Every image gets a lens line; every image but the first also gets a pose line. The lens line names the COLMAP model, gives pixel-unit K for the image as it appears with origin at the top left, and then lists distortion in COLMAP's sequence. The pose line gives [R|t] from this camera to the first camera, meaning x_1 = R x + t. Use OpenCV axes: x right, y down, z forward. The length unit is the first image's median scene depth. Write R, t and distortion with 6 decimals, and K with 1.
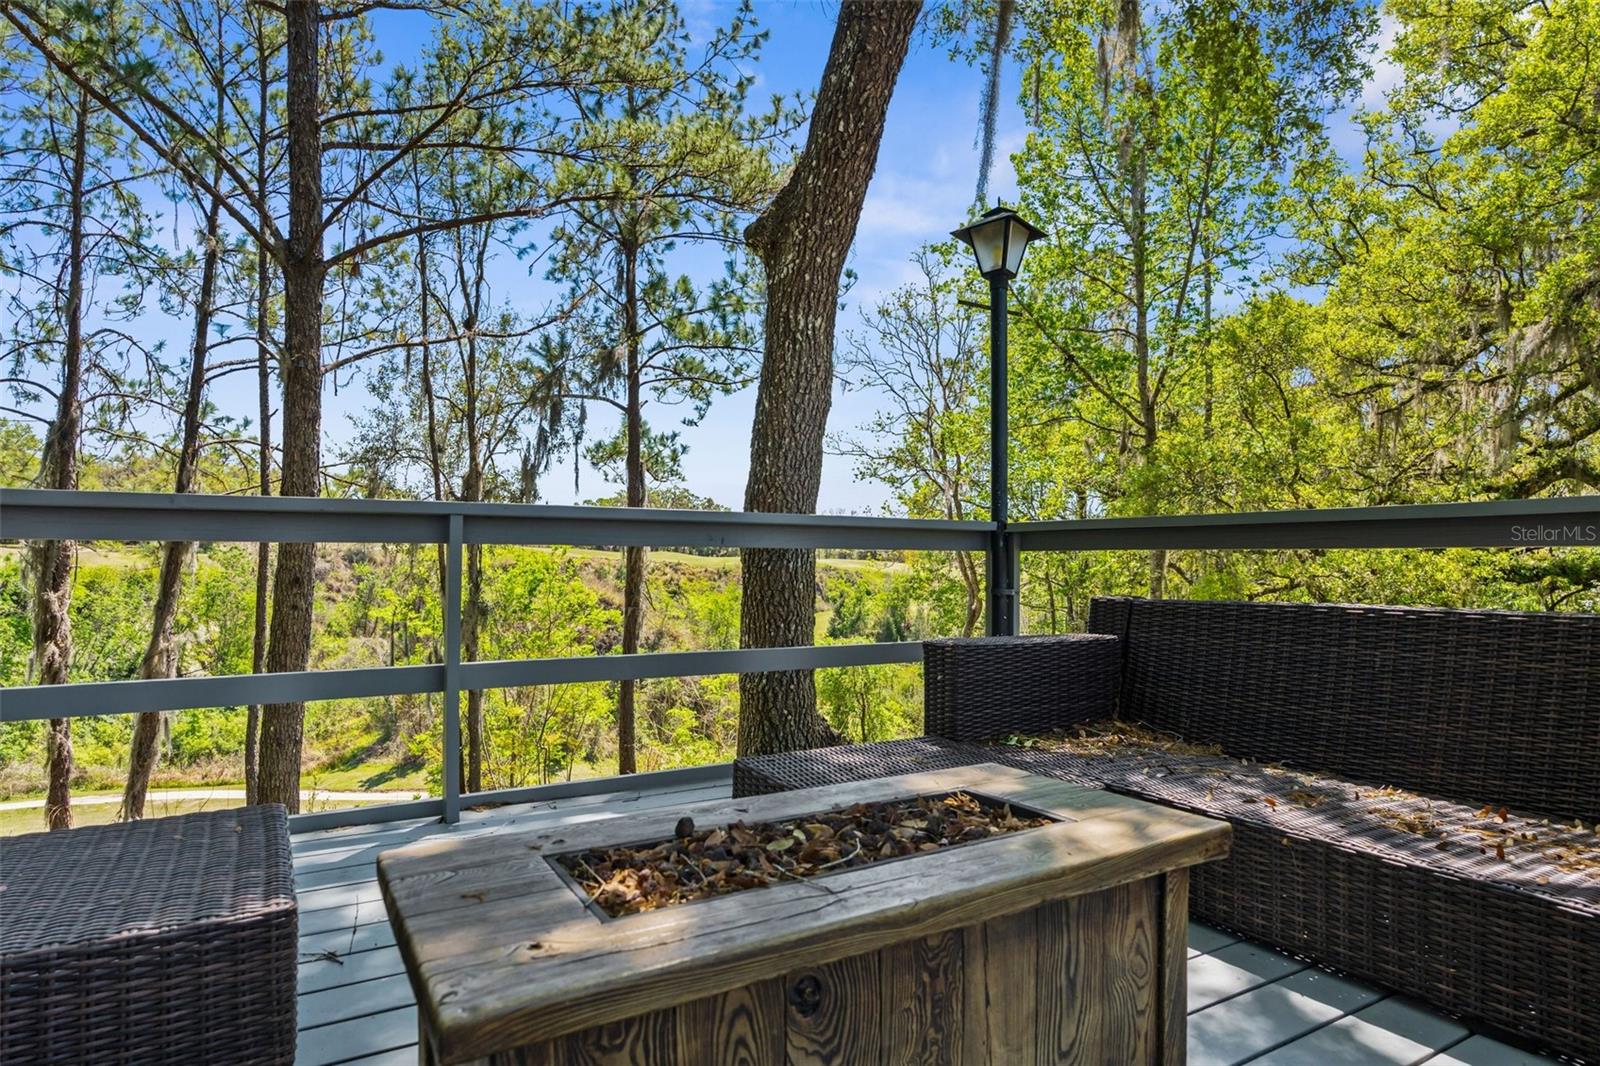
lens RADIAL K [[876.0, 0, 790.4], [0, 876.0, 550.4], [0, 0, 1]] dist [-0.006796, 0.002689]
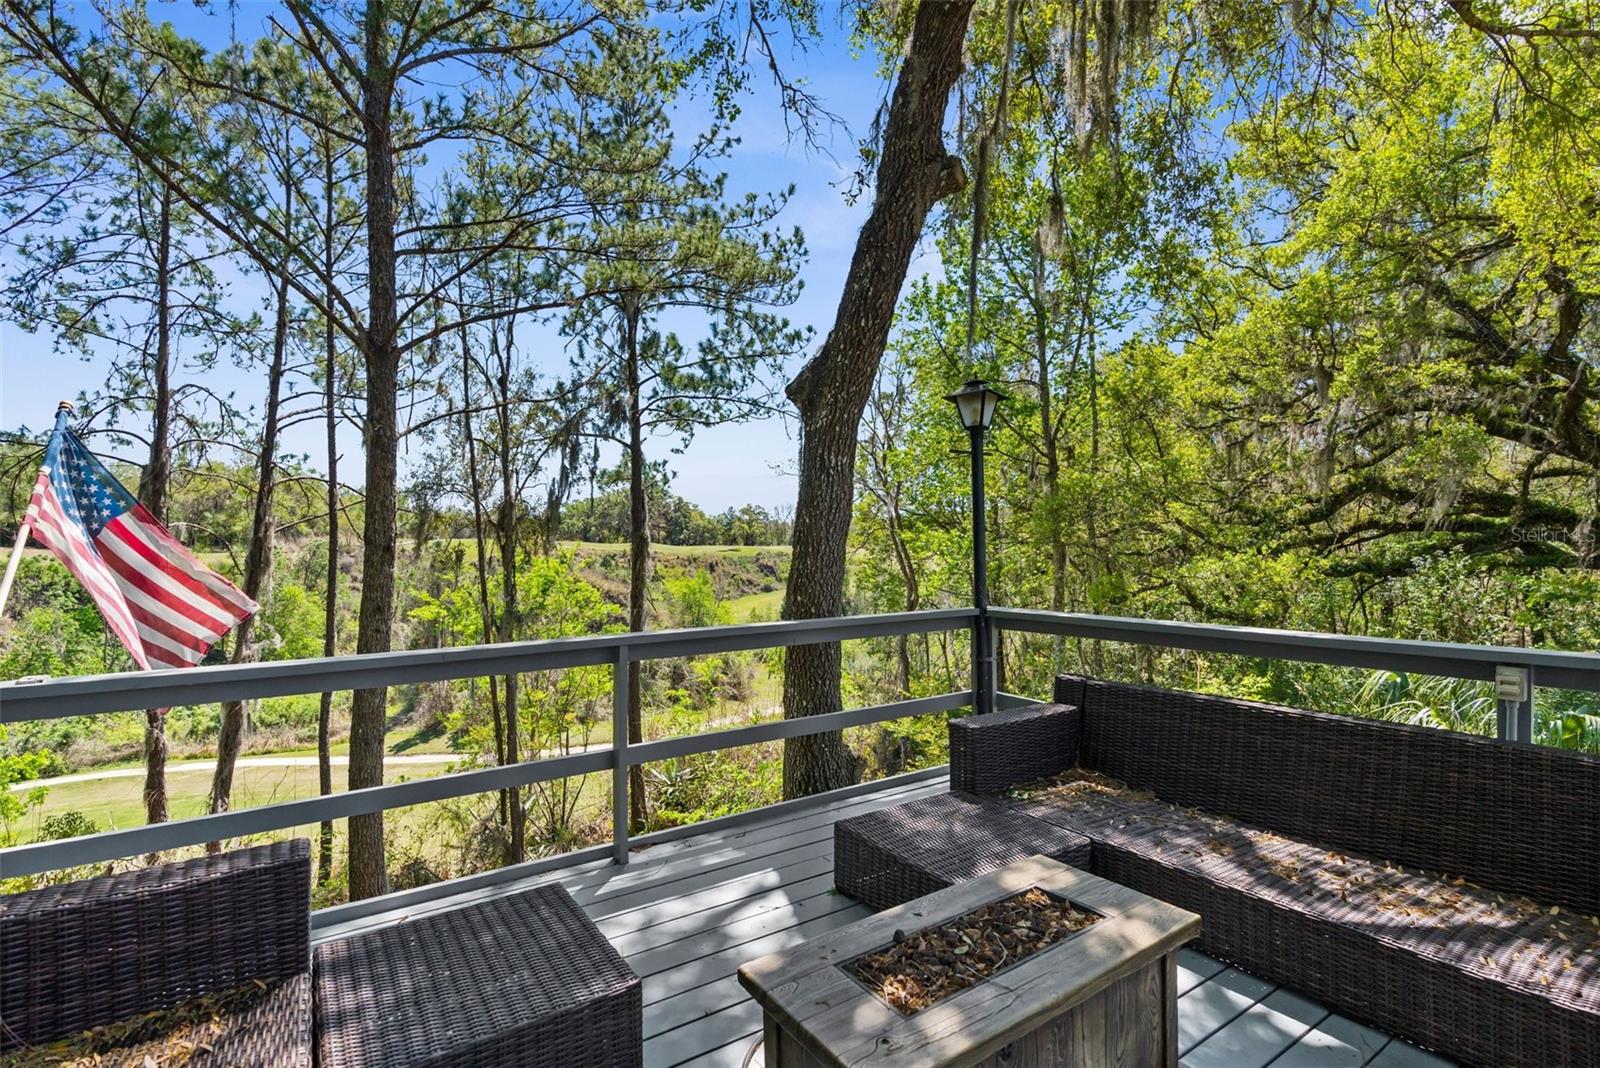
lens RADIAL K [[732.1, 0, 785.4], [0, 732.1, 531.4], [0, 0, 1]] dist [-0.009050, 0.002815]
pose [[0.998585, -0.015590, 0.050848, -0.026657], [0.016102, 0.999823, -0.009684, -0.031213], [-0.050688, 0.010489, 0.998659, -0.029211]]
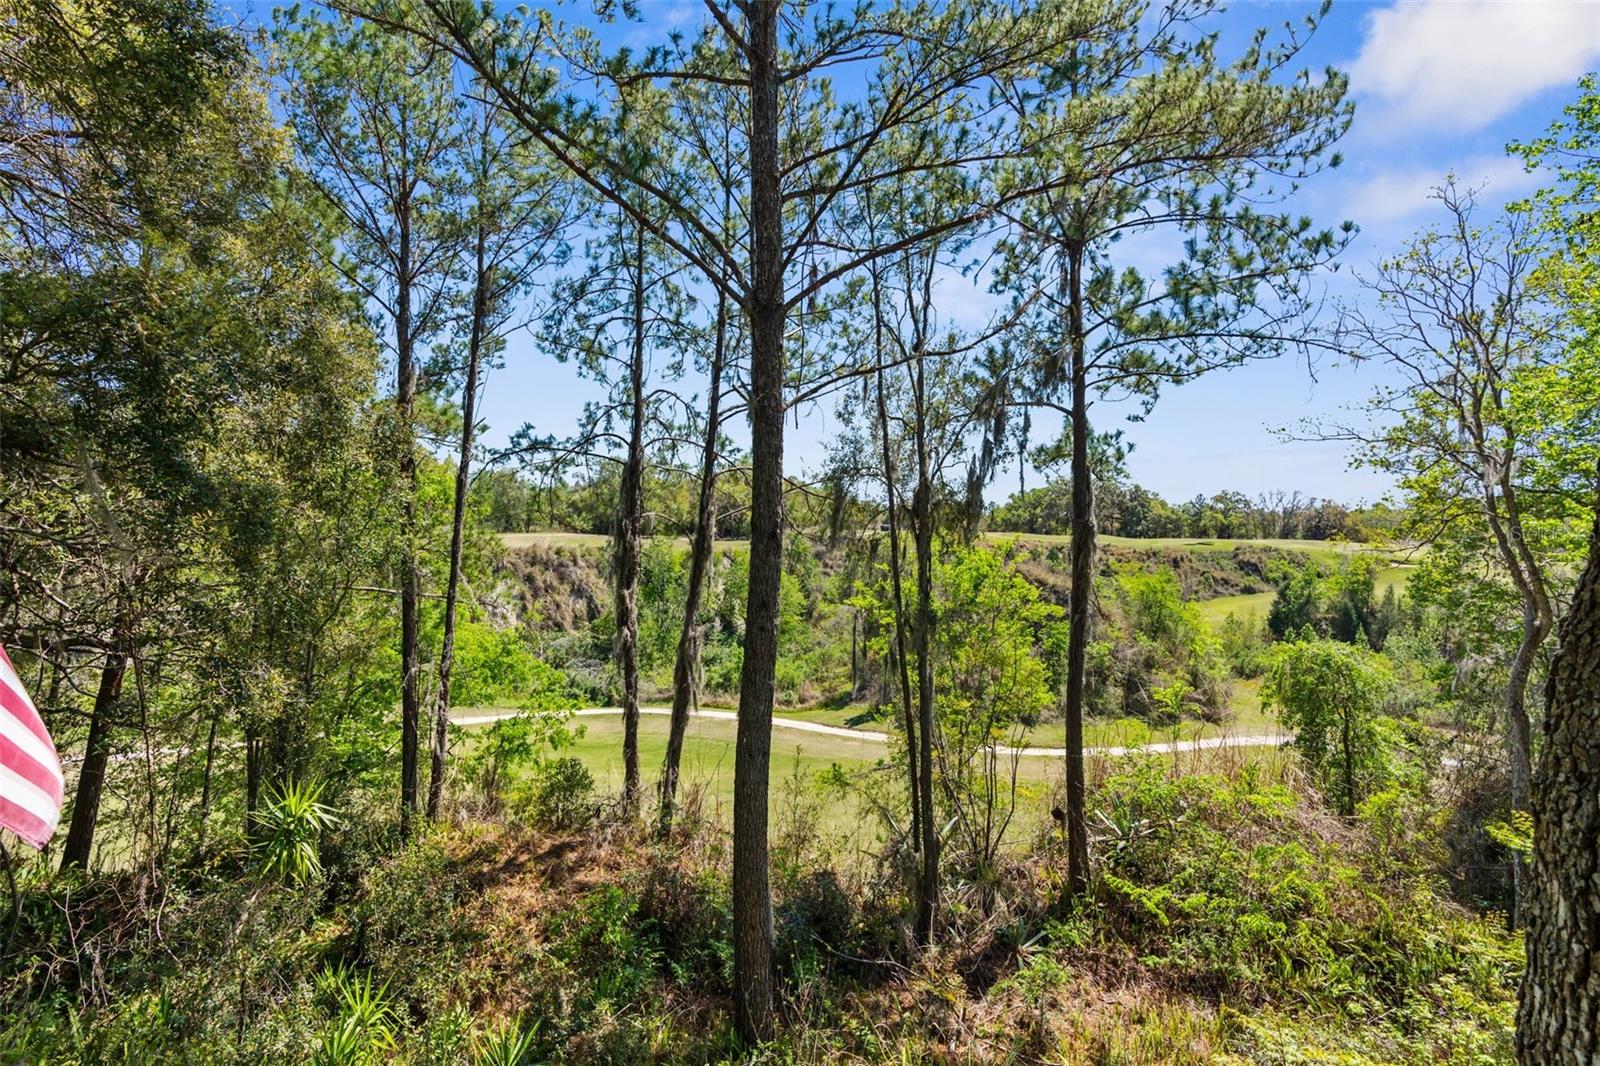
lens RADIAL K [[732.1, 0, 786.5], [0, 732.1, 544.2], [0, 0, 1]] dist [-0.009050, 0.002815]
pose [[0.858001, -0.004215, -0.513631, -0.044365], [0.011526, 0.999873, 0.011049, -0.028522], [0.513519, -0.015400, 0.857940, 0.139822]]
